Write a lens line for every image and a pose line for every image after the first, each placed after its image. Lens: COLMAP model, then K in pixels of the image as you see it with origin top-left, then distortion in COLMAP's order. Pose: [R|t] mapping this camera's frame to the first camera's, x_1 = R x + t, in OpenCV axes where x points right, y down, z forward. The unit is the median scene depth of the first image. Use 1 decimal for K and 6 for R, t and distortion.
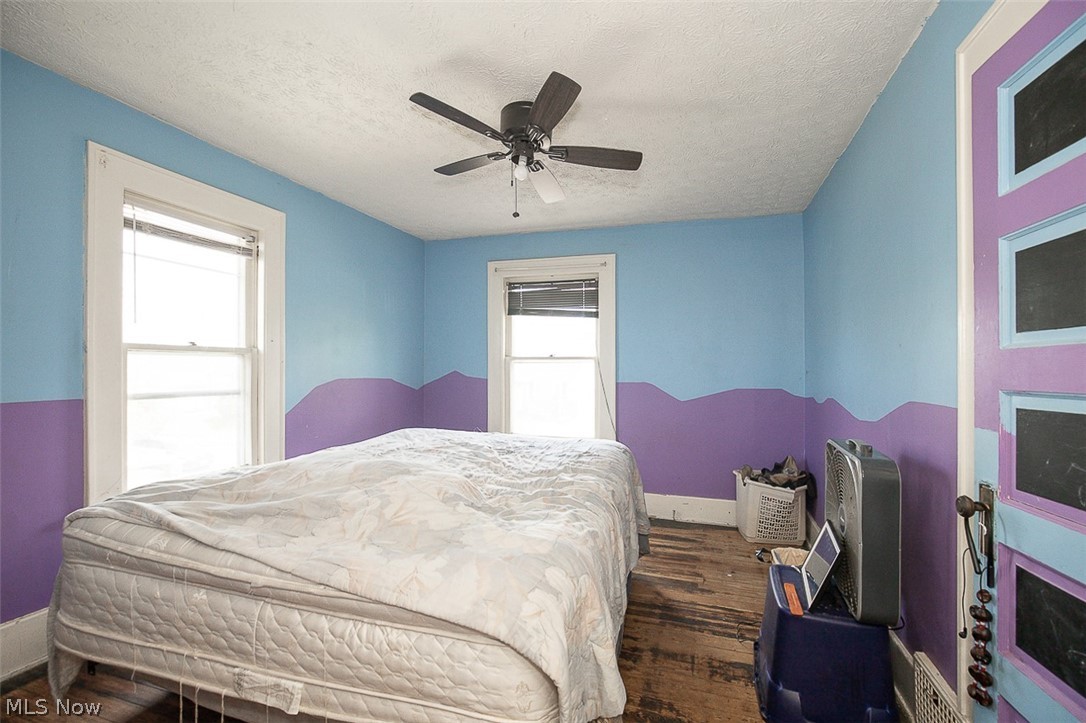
lens RADIAL K [[501.0, 0, 542.8], [0, 501.0, 359.8], [0, 0, 1]] dist [-0.013827, 0.000157]
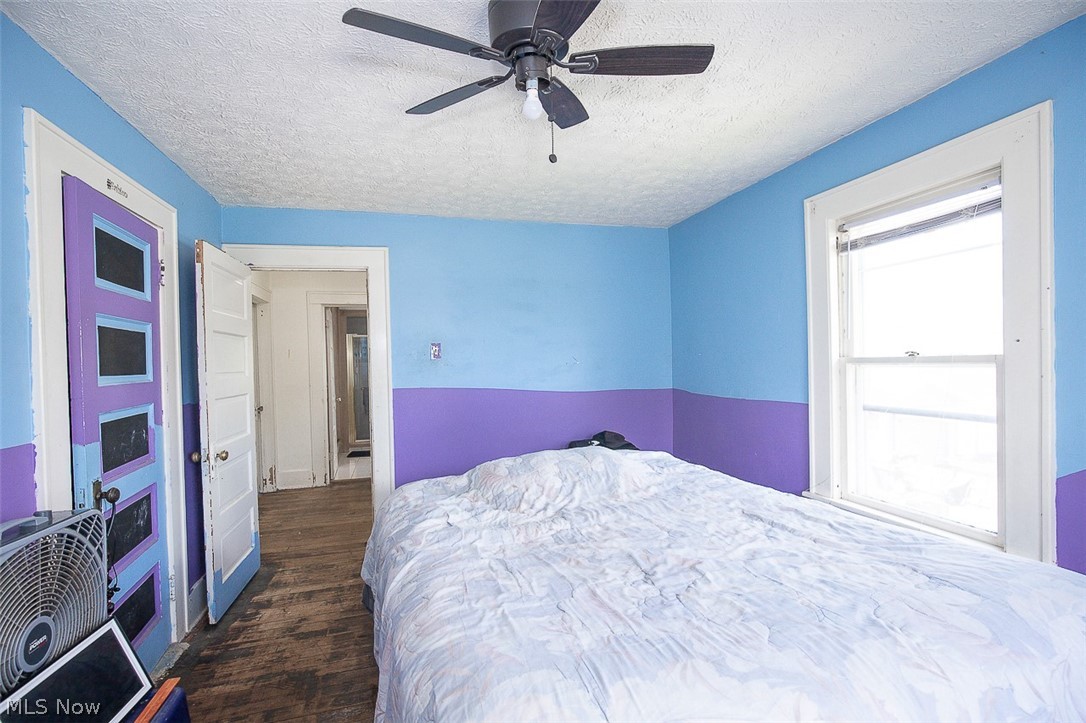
lens RADIAL K [[501.0, 0, 543.0], [0, 501.0, 365.4], [0, 0, 1]] dist [-0.013827, 0.000157]
pose [[-0.845799, 0.019128, -0.533158, 0.278693], [0.019974, 0.999792, 0.004183, -0.029236], [0.533127, -0.007111, -0.846005, 1.401361]]
